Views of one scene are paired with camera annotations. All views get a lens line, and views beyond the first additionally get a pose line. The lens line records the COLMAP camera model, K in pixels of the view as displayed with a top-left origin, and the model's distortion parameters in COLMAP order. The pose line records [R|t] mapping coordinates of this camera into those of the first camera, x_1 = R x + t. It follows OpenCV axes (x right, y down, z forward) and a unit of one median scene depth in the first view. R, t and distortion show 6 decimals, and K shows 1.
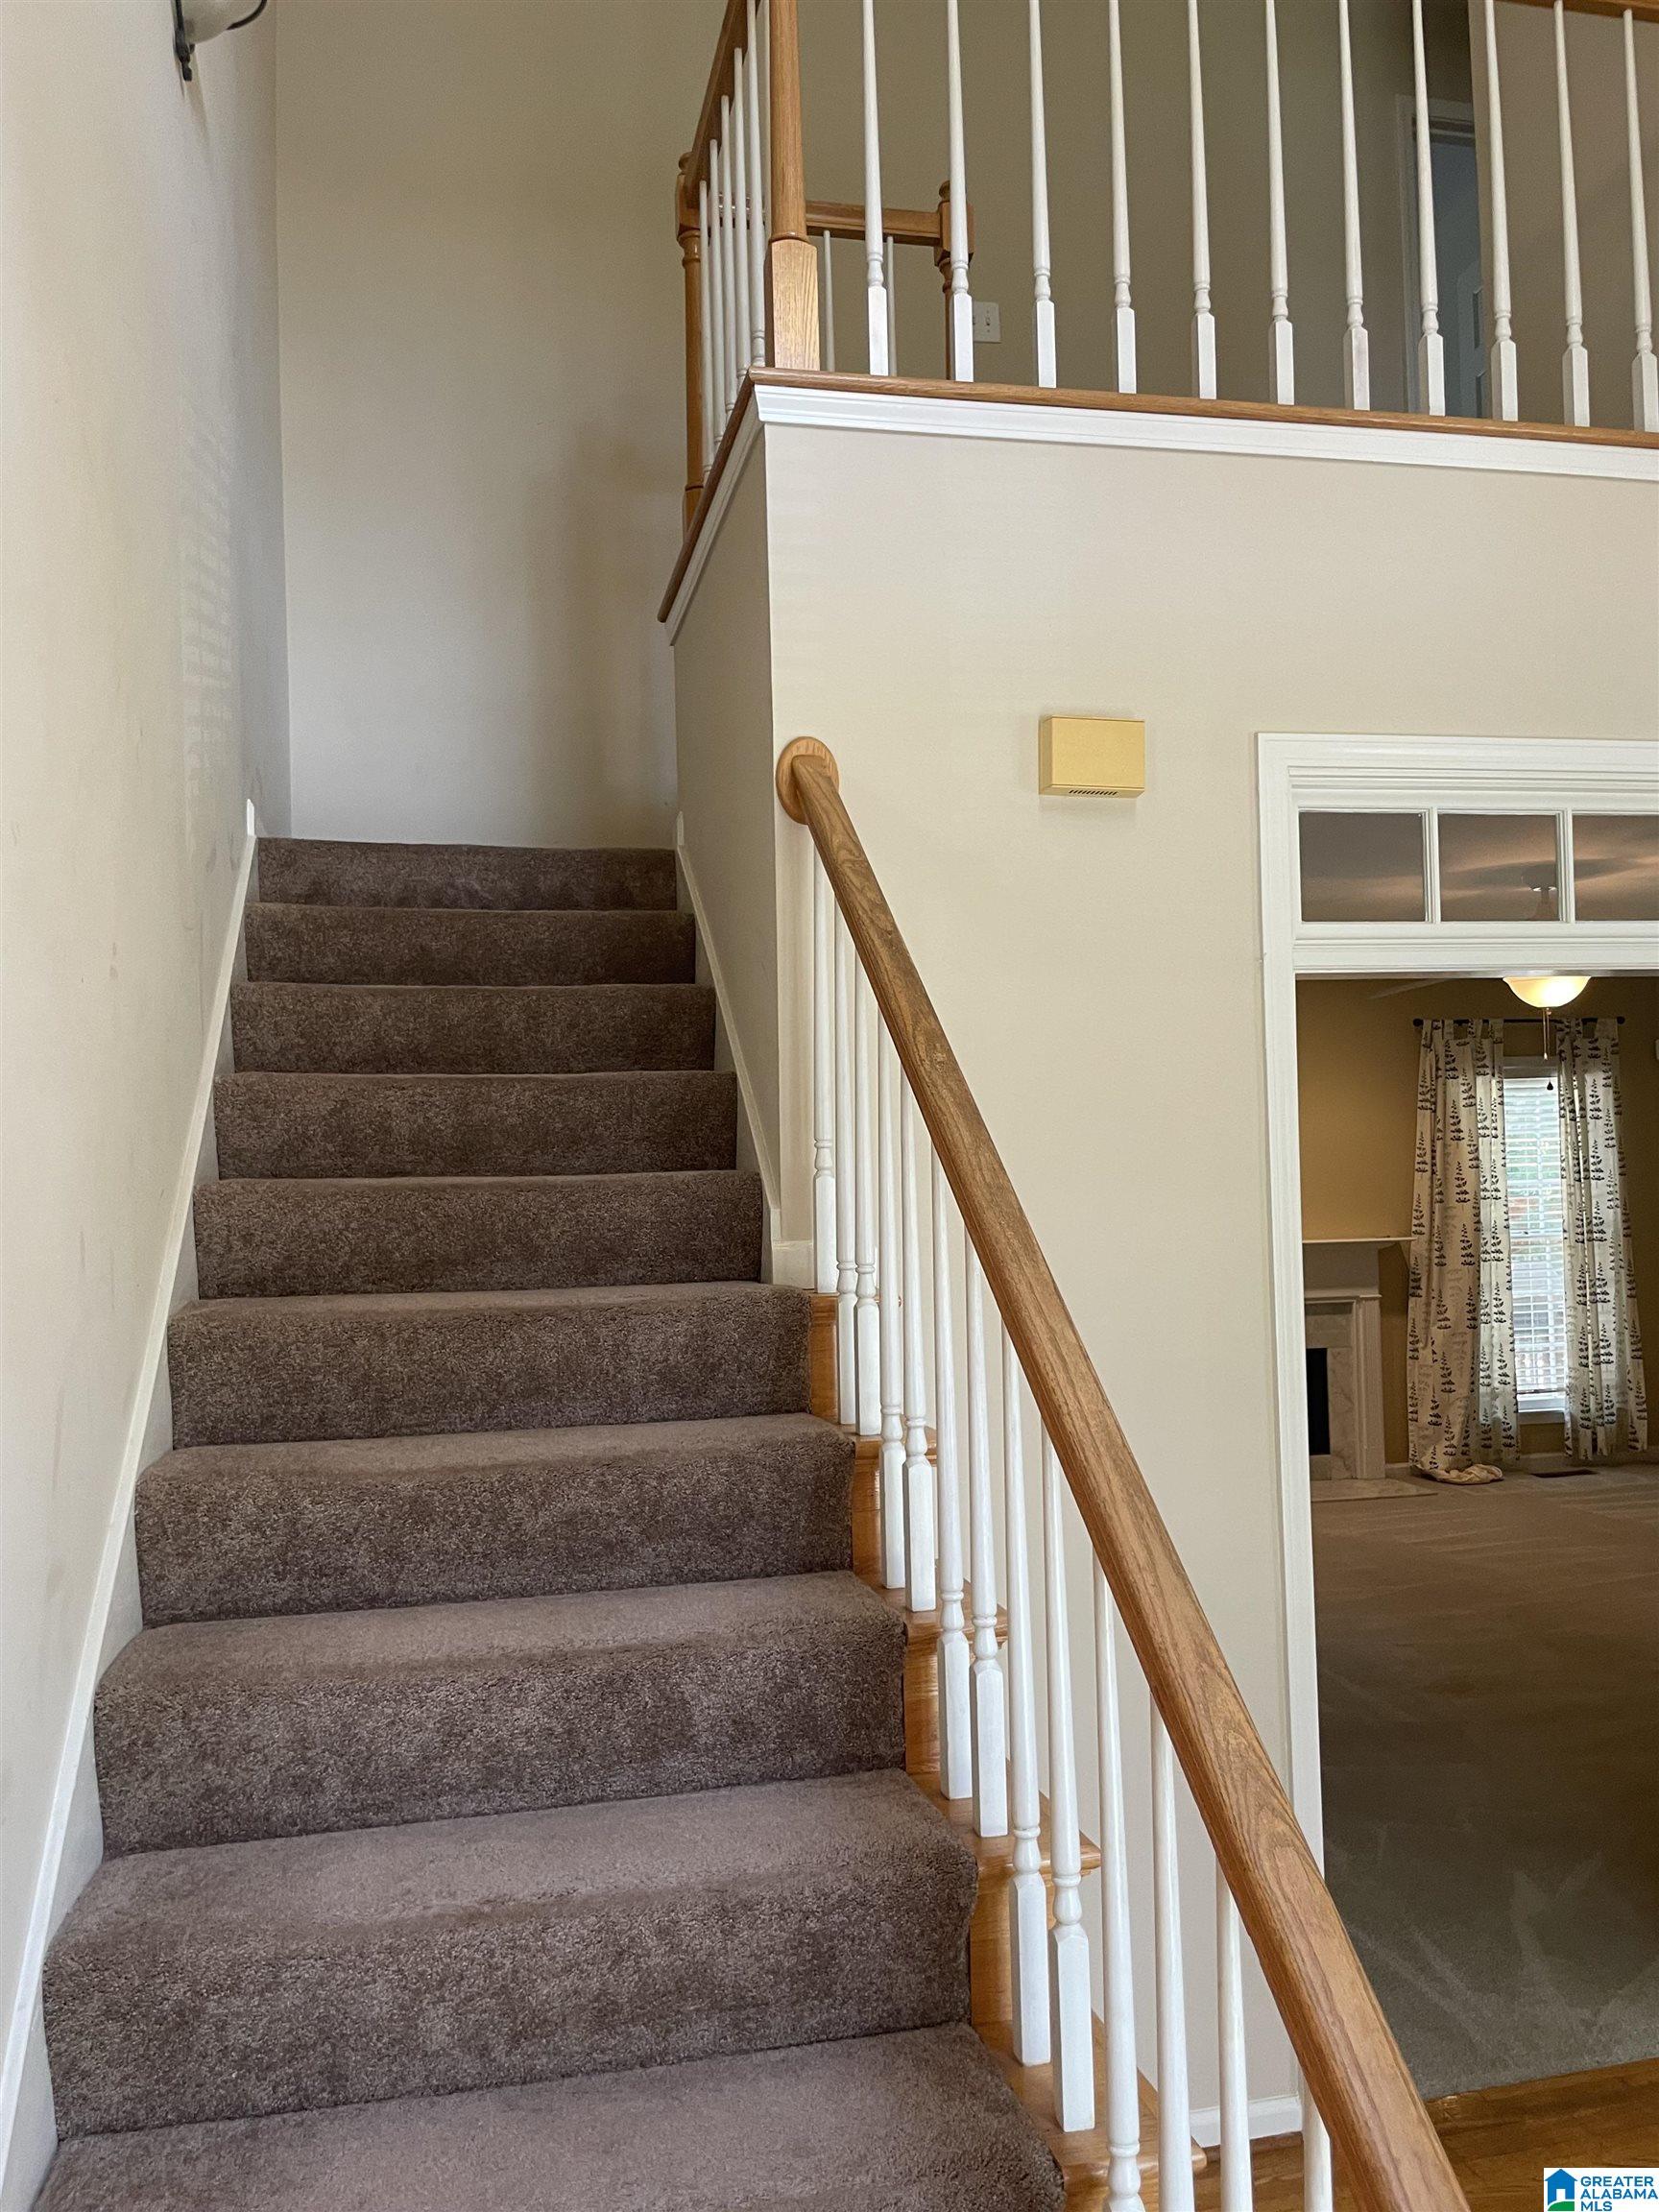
lens RADIAL K [[1672.9, 0, 829.4], [0, 1672.9, 1125.8], [0, 0, 1]] dist [0.105866, -0.170136]
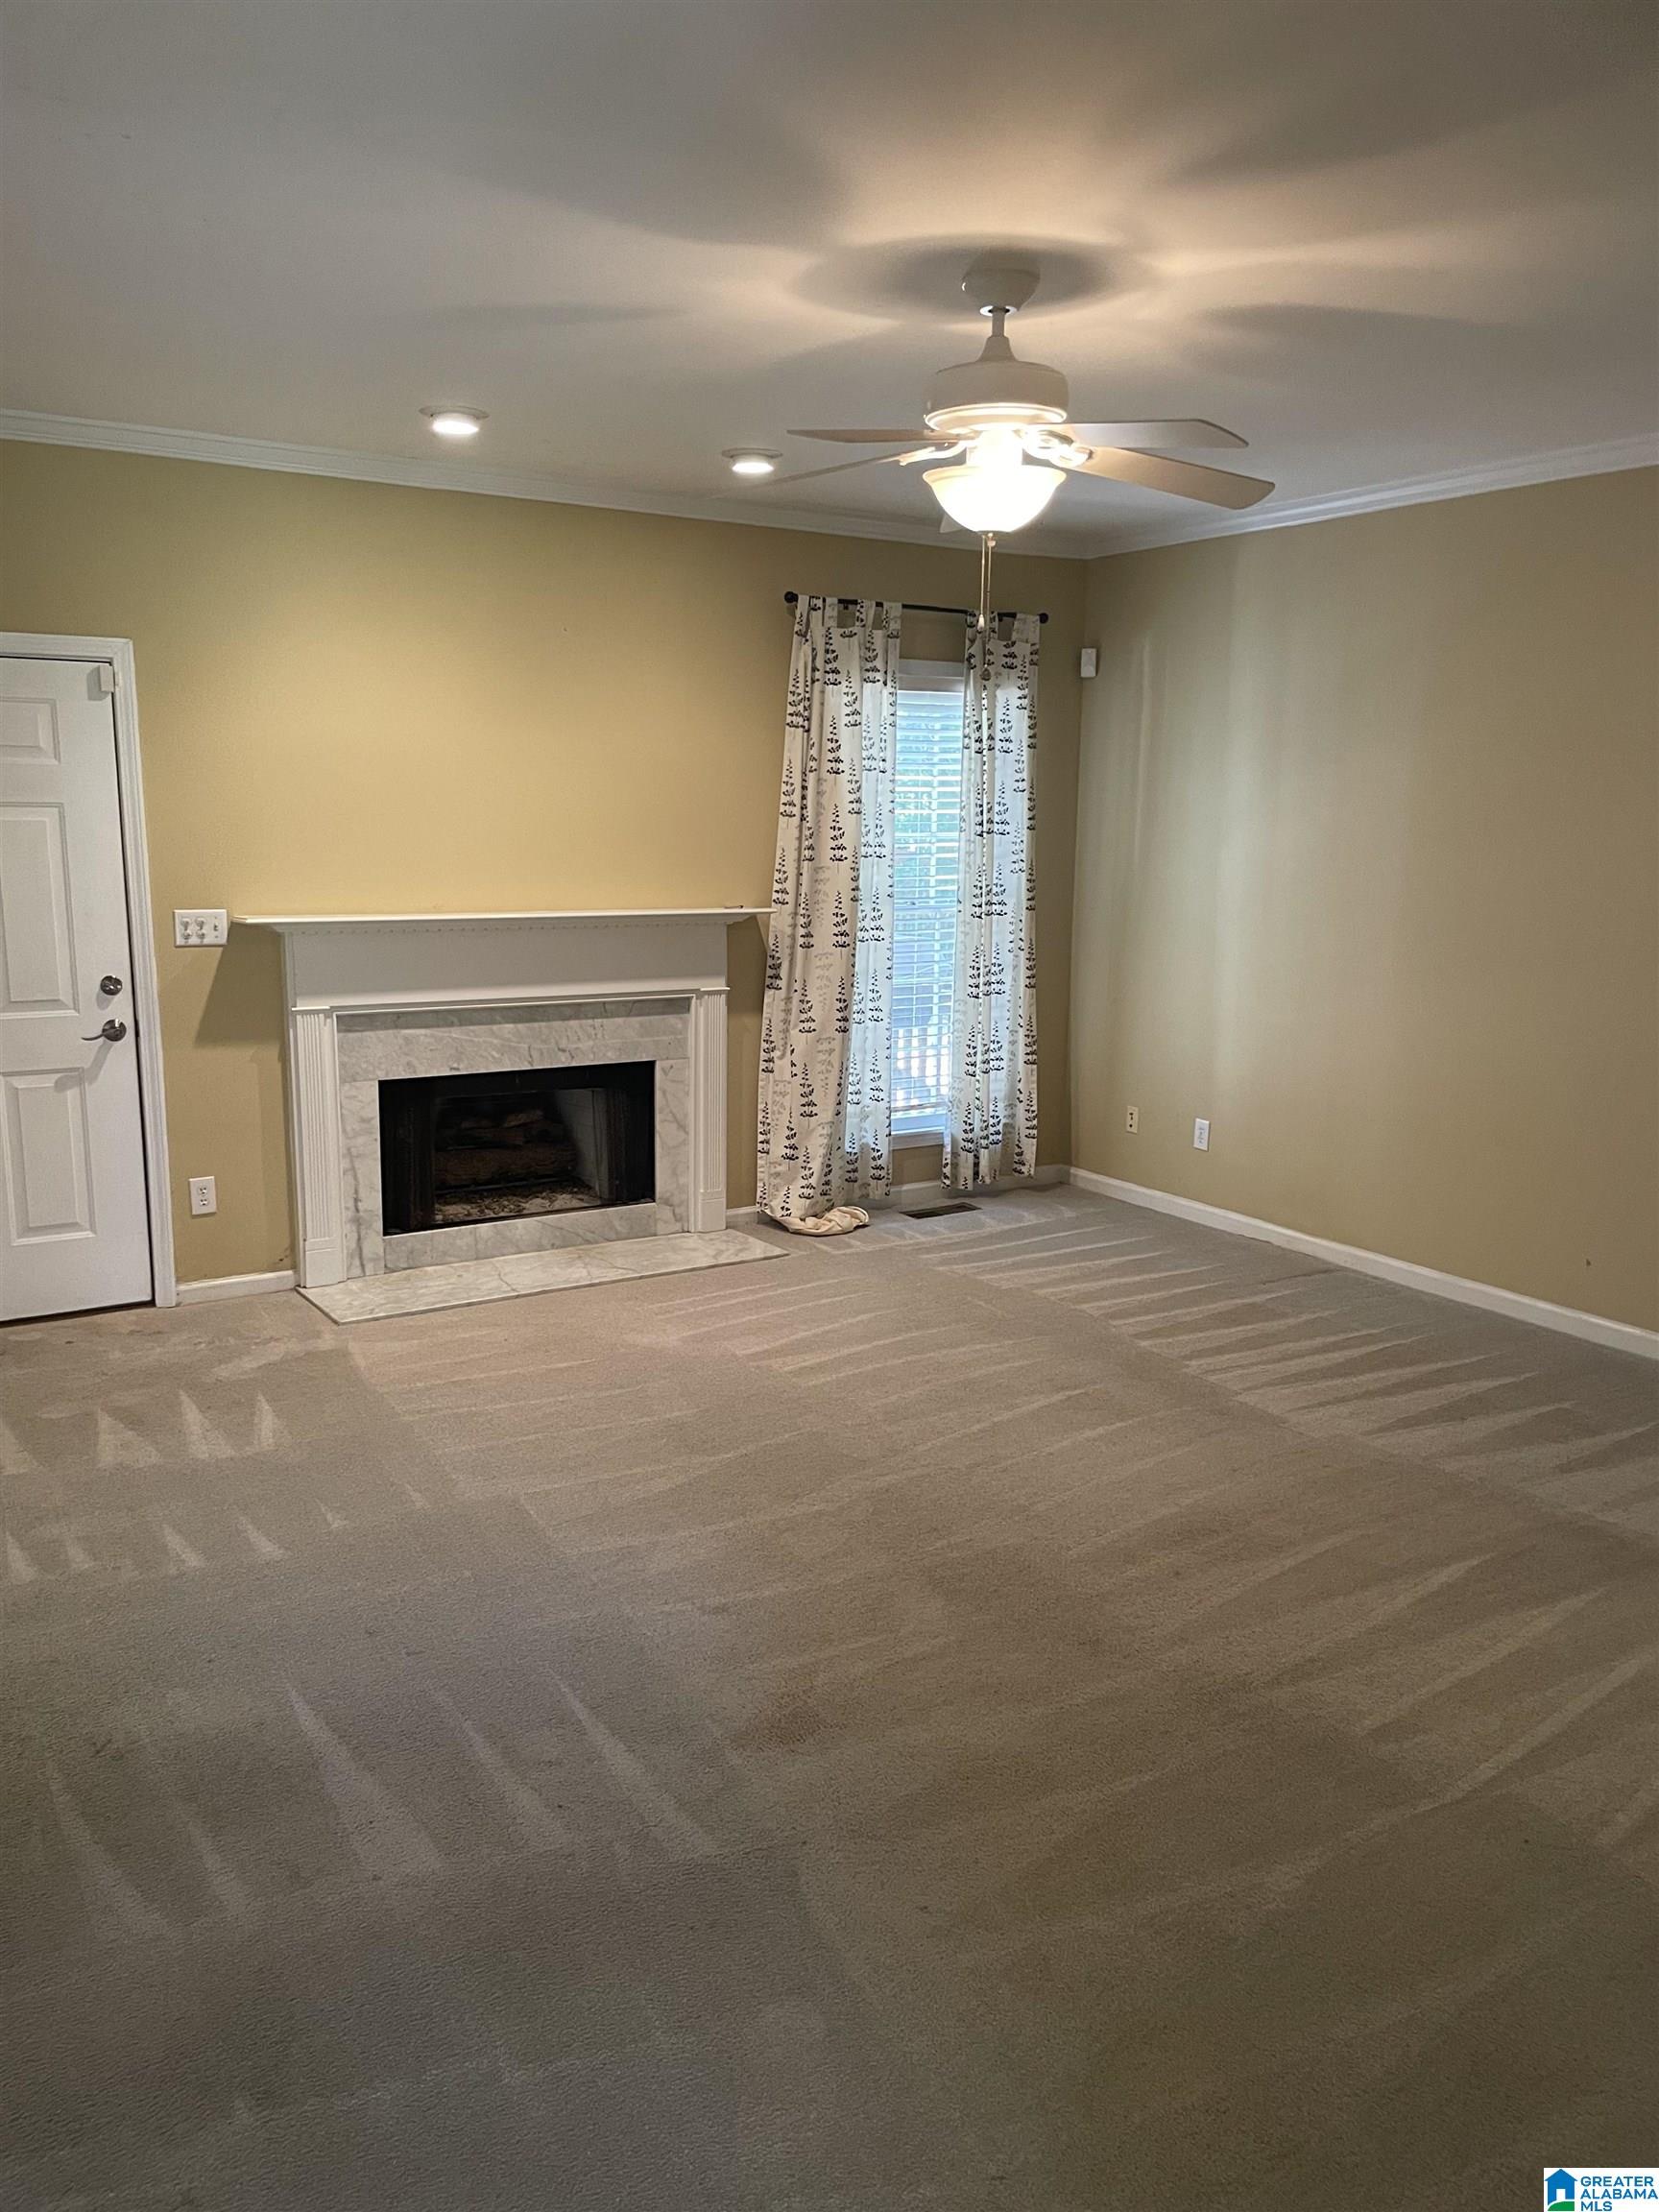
lens RADIAL K [[1672.9, 0, 829.4], [0, 1672.9, 1125.8], [0, 0, 1]] dist [0.105866, -0.170136]
pose [[0.937544, -0.029783, 0.346590, 0.114521], [-0.043714, 0.978344, 0.202319, 0.010552], [-0.345110, -0.204834, 0.915938, 0.310107]]
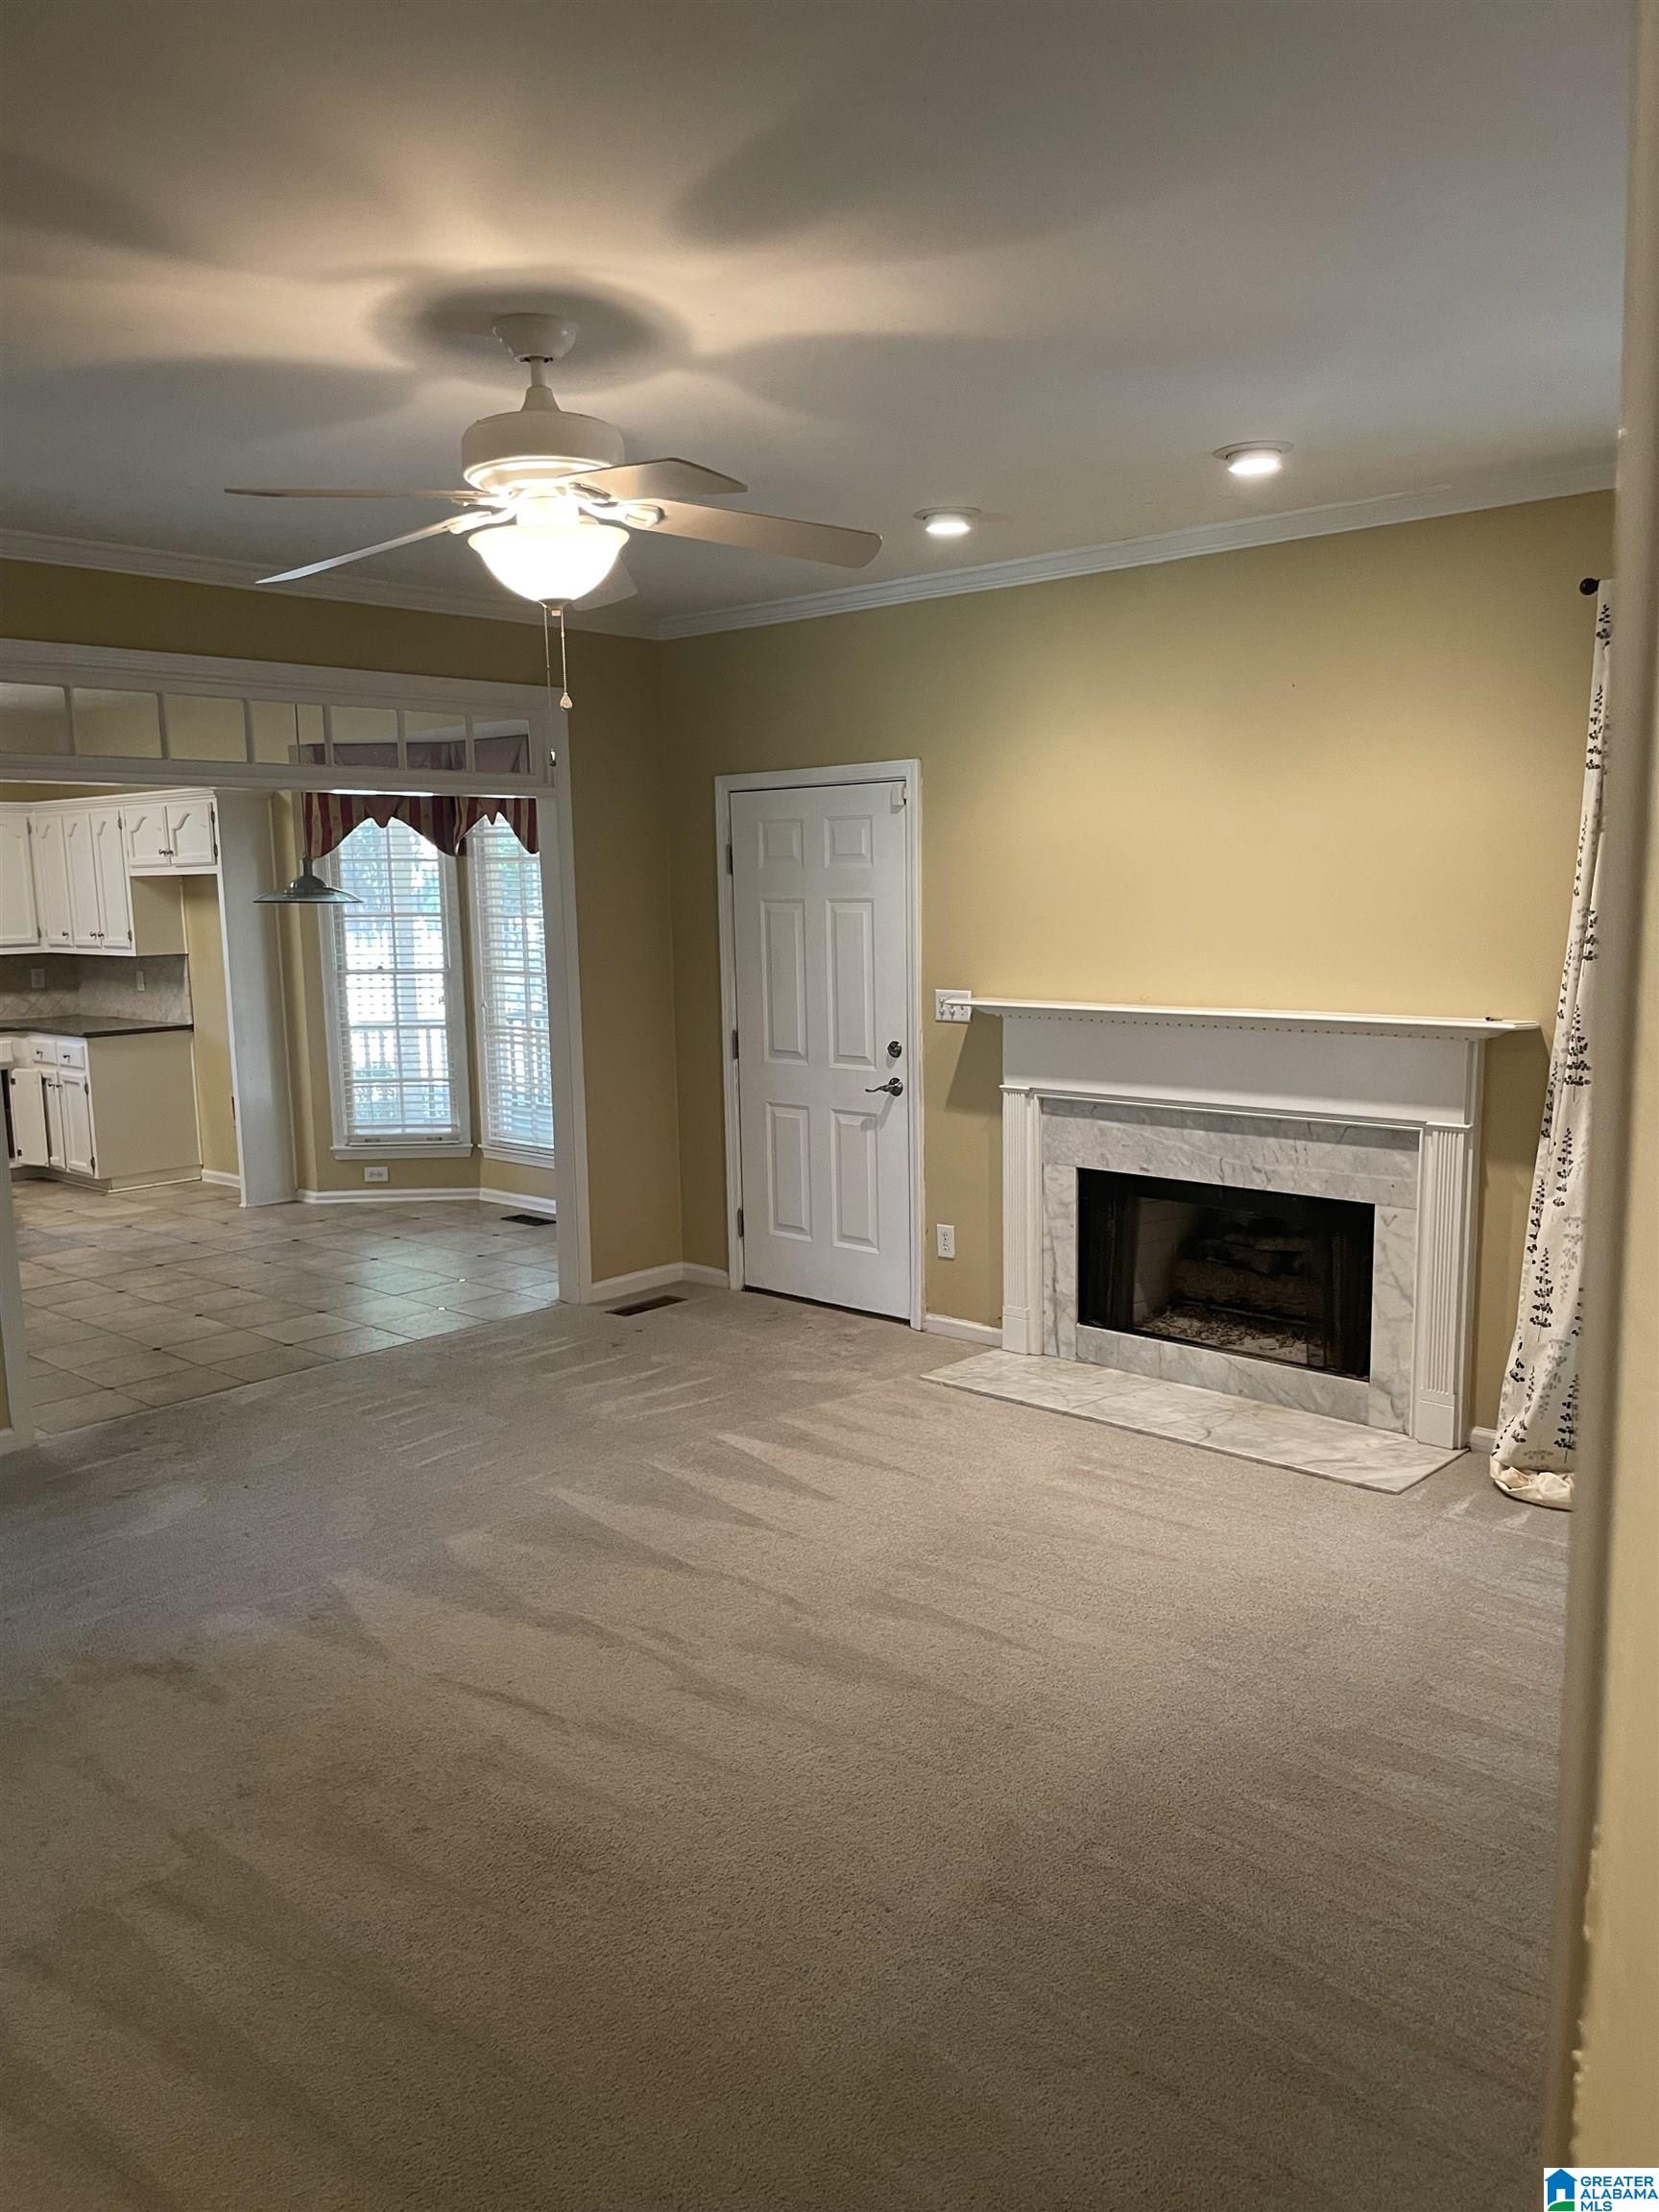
lens RADIAL K [[1672.9, 0, 829.4], [0, 1672.9, 1125.8], [0, 0, 1]] dist [0.105866, -0.170136]
pose [[0.587363, 0.132305, -0.798436, 0.636019], [0.022536, 0.983491, 0.179548, -0.001362], [0.809010, -0.123454, 0.574685, 0.523068]]
